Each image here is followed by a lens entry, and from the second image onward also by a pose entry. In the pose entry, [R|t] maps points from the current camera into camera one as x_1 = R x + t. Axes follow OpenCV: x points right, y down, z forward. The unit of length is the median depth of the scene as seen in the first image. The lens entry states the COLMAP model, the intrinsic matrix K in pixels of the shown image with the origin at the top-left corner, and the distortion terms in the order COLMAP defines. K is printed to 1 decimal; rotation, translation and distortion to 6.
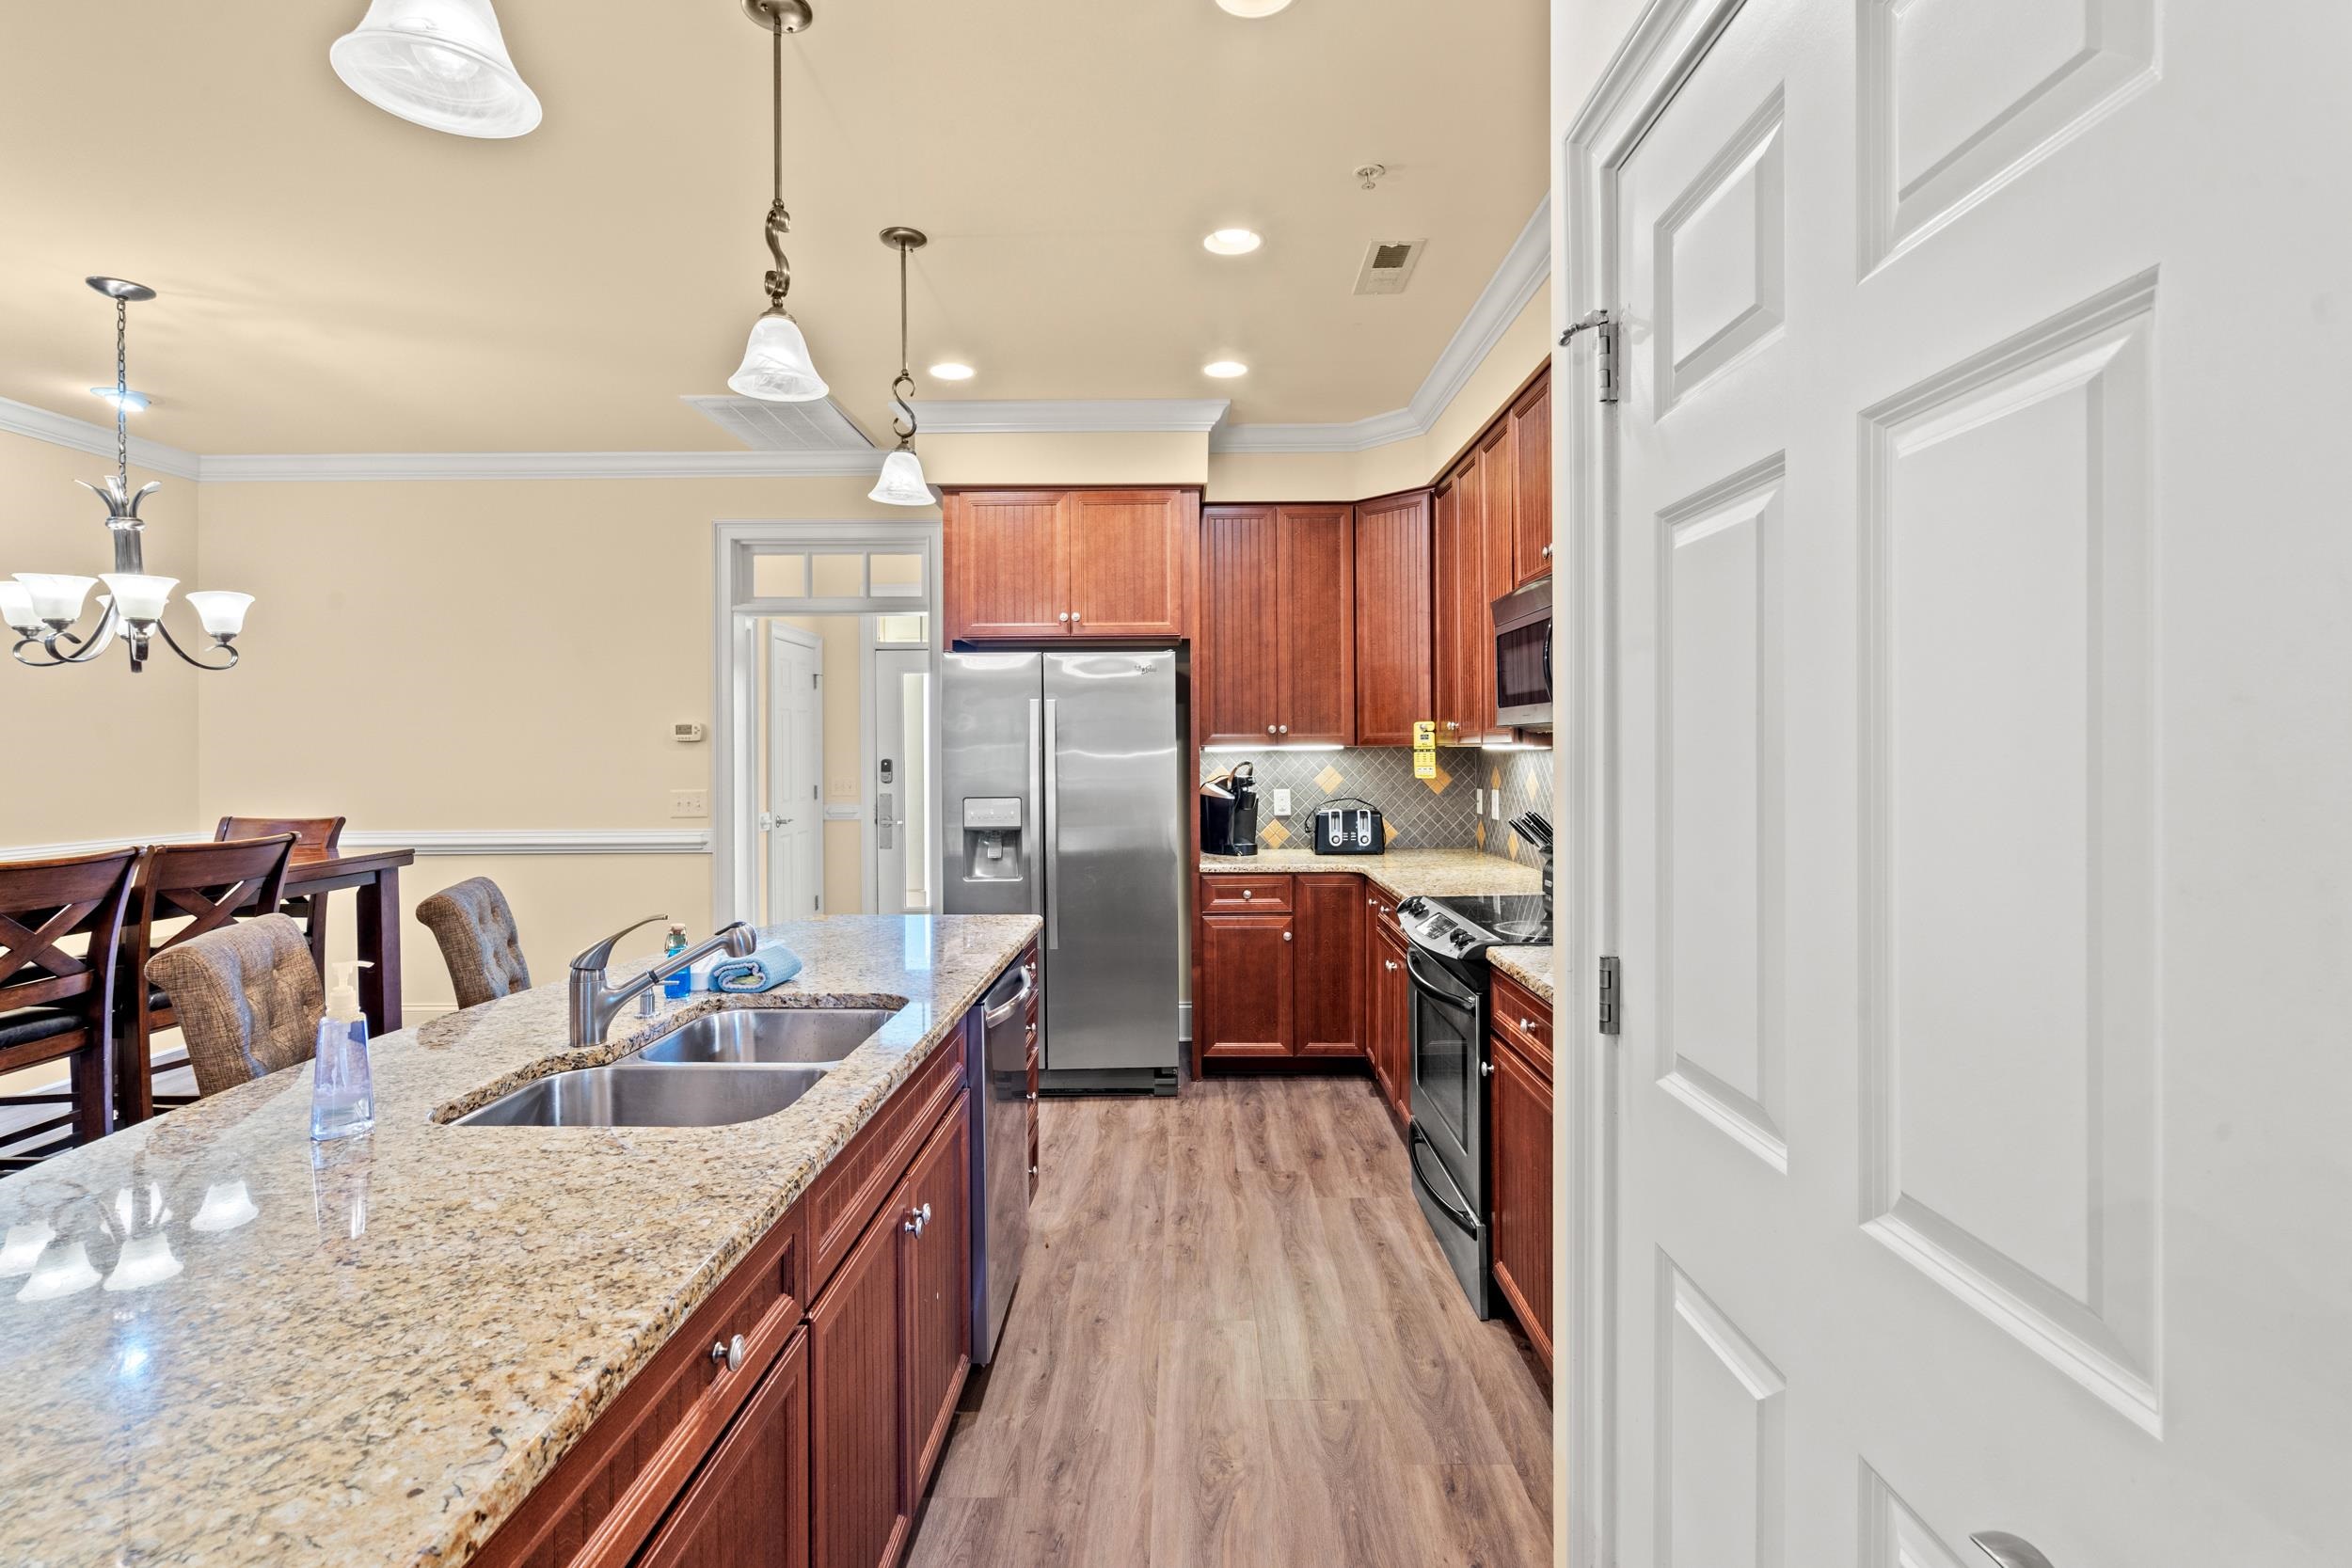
lens RADIAL K [[1084.1, 0, 1171.1], [0, 1084.1, 744.1], [0, 0, 1]] dist [-0.008469, 0.002902]
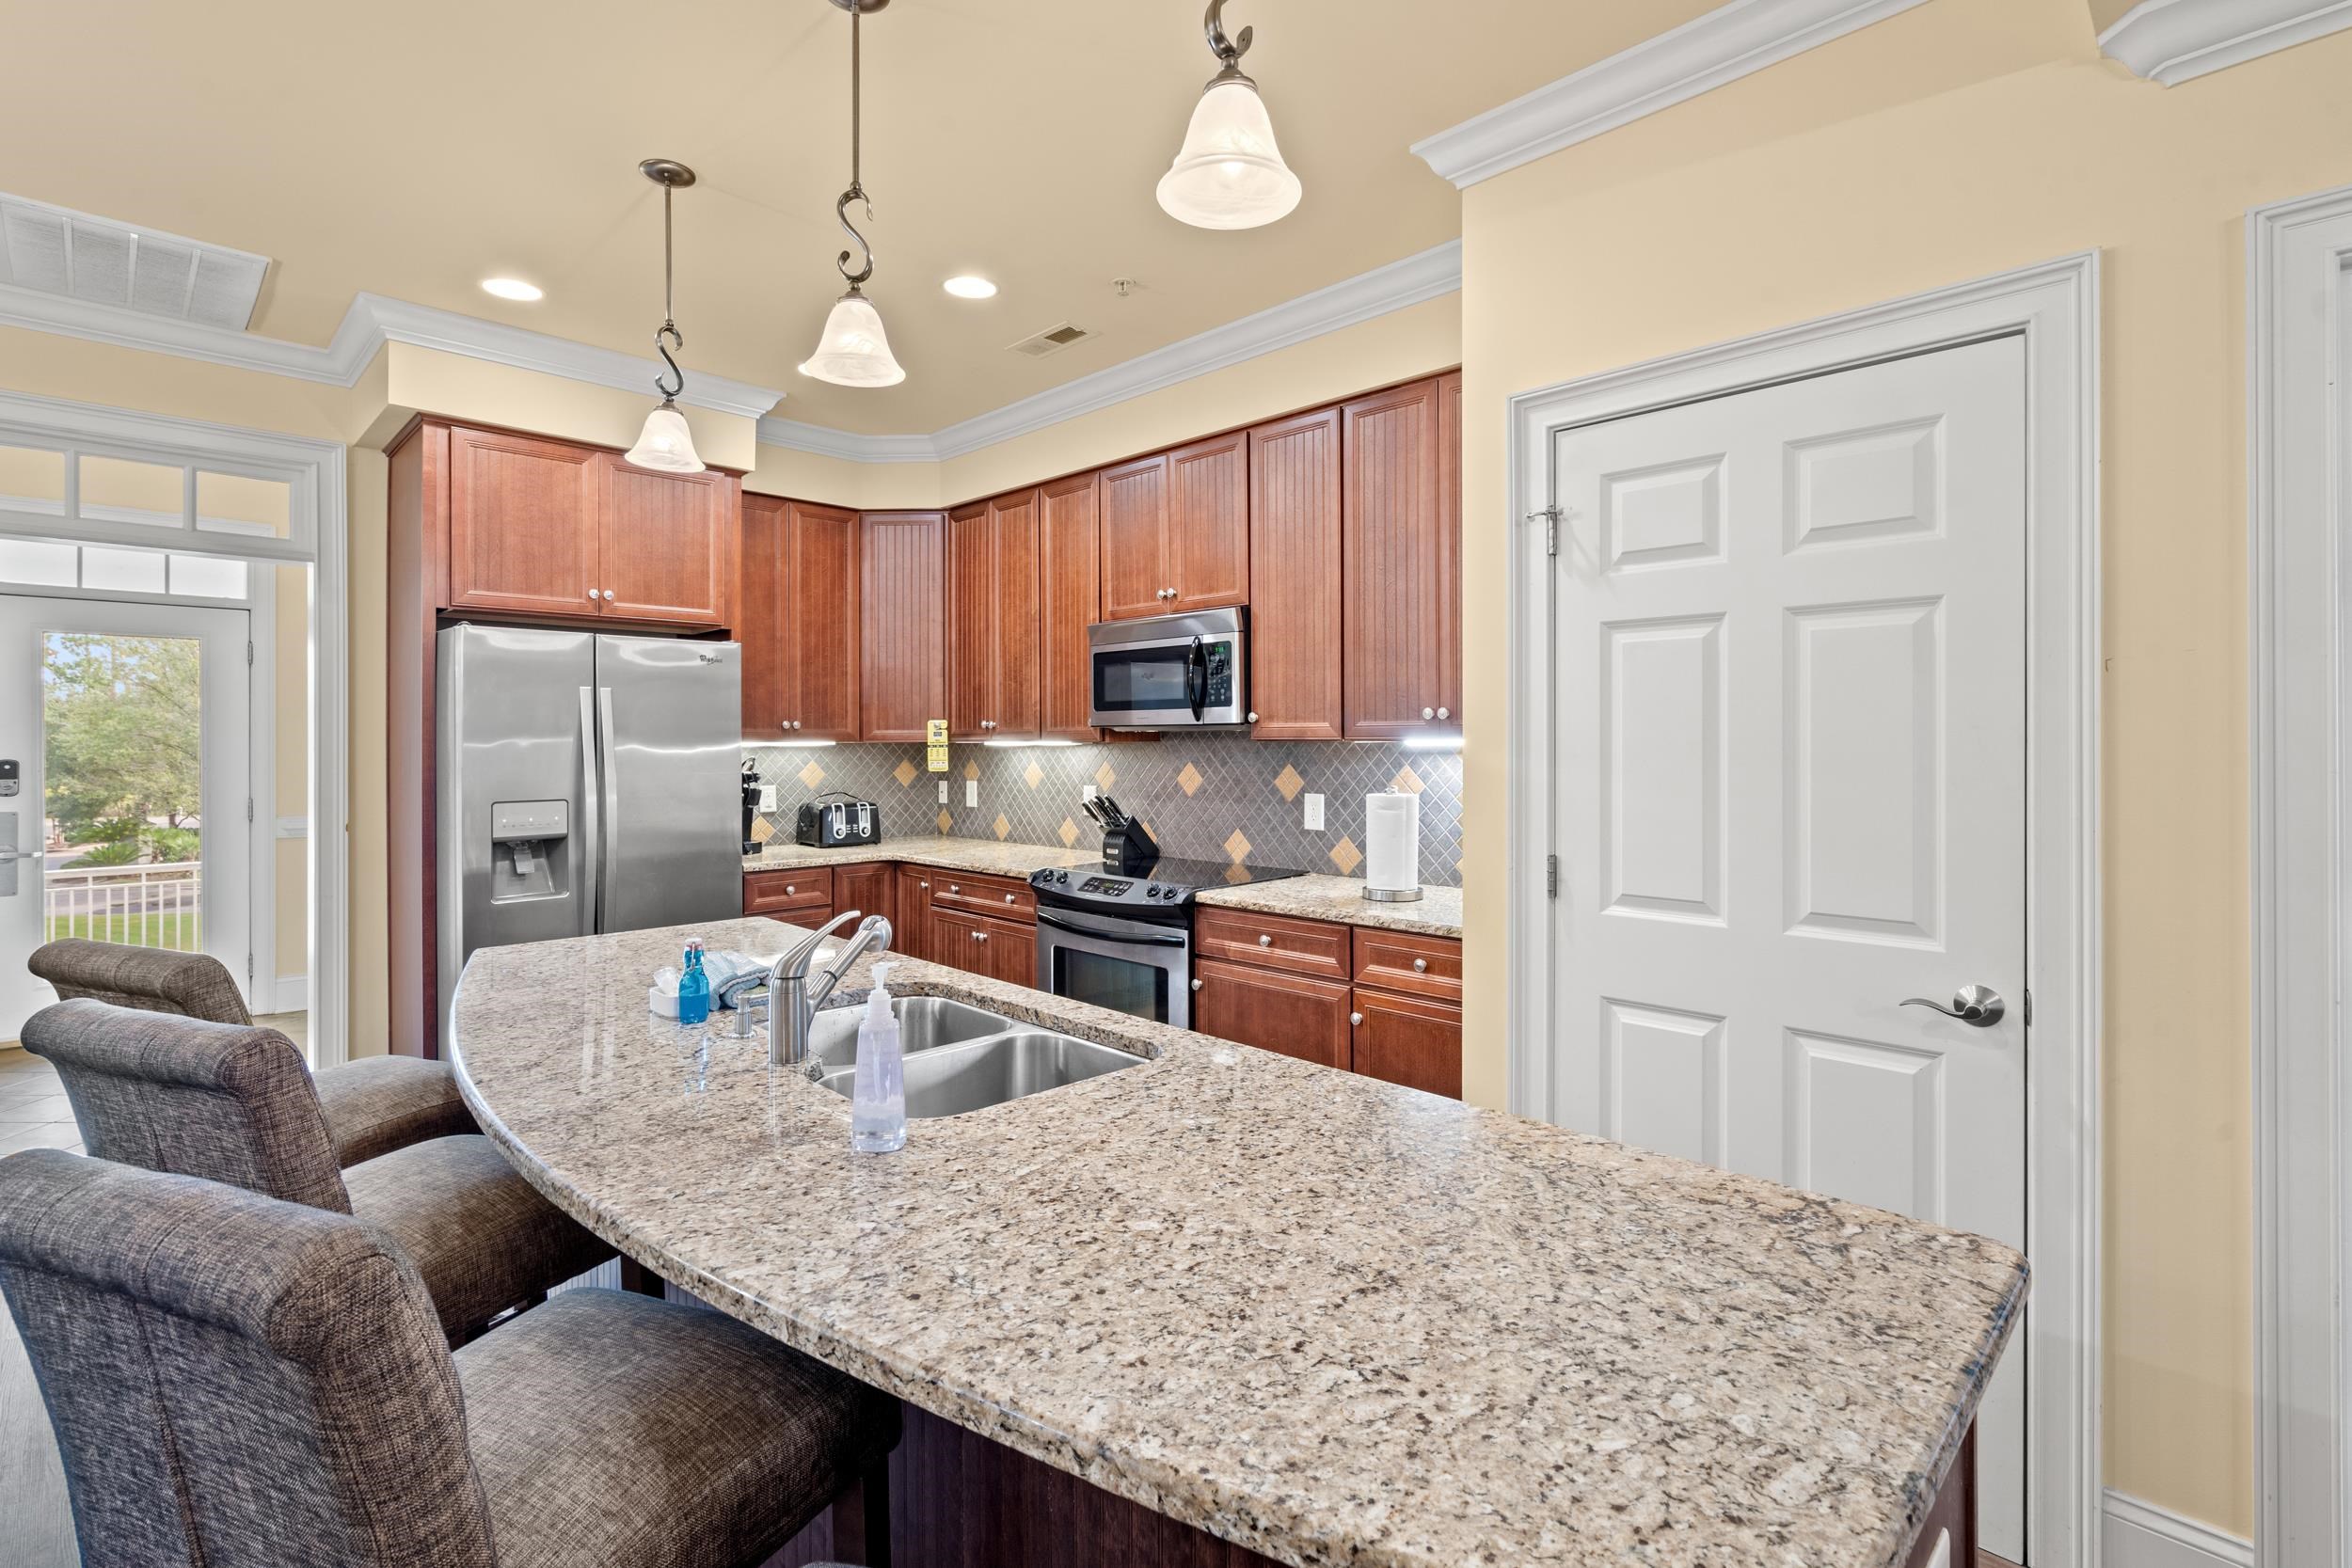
lens RADIAL K [[1084.1, 0, 1178.6], [0, 1084.1, 742.4], [0, 0, 1]] dist [-0.008469, 0.002902]
pose [[0.698612, 0.004457, 0.715487, -0.394759], [-0.004891, 0.999987, -0.001454, 0.002237], [-0.715484, -0.002484, 0.698624, 0.047431]]
